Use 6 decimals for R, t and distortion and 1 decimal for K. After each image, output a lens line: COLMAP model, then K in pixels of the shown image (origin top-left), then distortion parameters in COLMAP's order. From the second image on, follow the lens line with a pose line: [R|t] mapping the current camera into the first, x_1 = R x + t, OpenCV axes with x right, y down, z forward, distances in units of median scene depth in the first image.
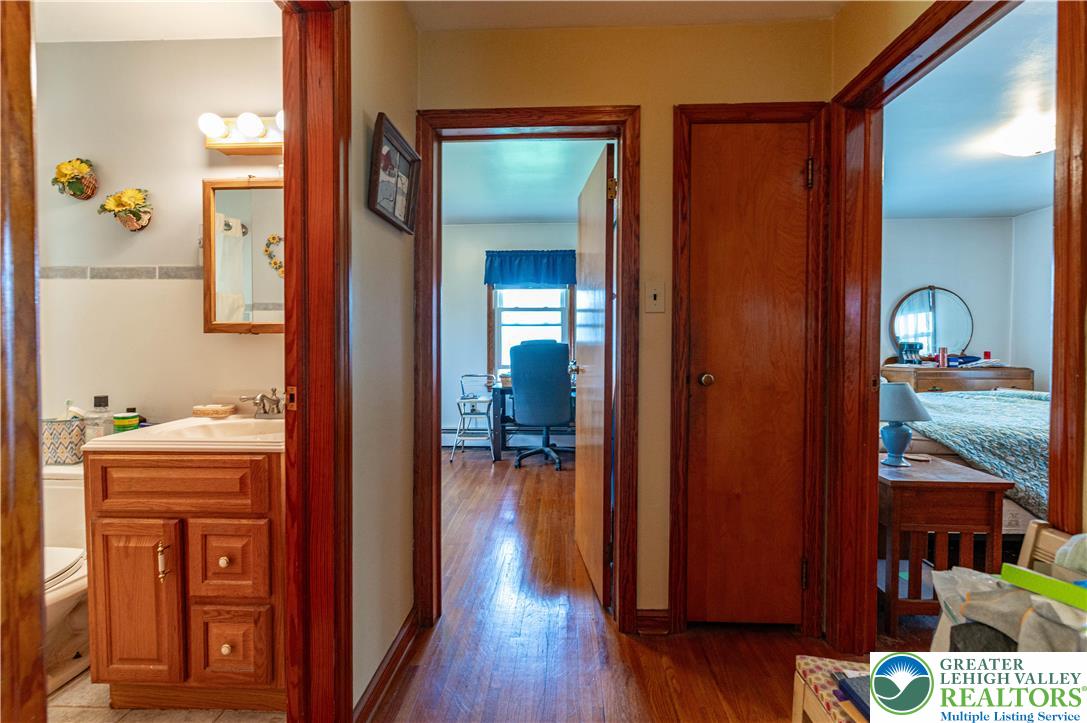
lens RADIAL K [[470.9, 0, 539.3], [0, 470.9, 354.2], [0, 0, 1]] dist [-0.002932, 0.001515]
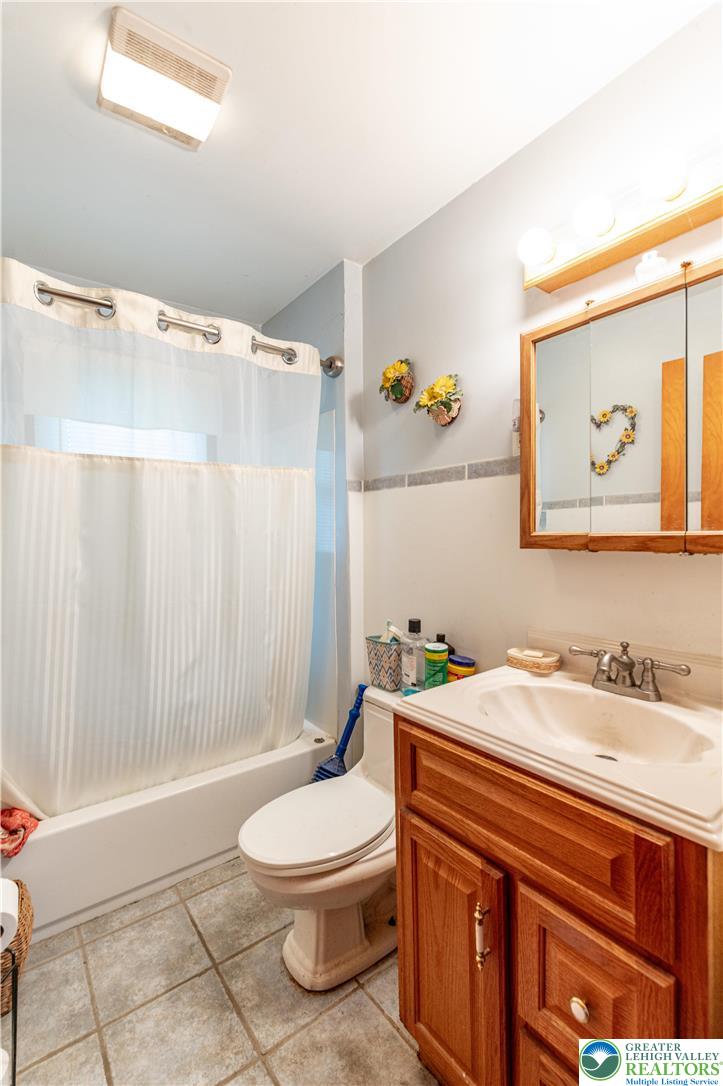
lens RADIAL K [[470.5, 0, 360.2], [0, 470.5, 539.9], [0, 0, 1]] dist [-0.002932, 0.001515]
pose [[0.637793, 0.000357, -0.770207, -0.320254], [-0.007840, 0.999951, -0.006028, -0.052368], [0.770168, 0.009883, 0.637765, 0.359880]]
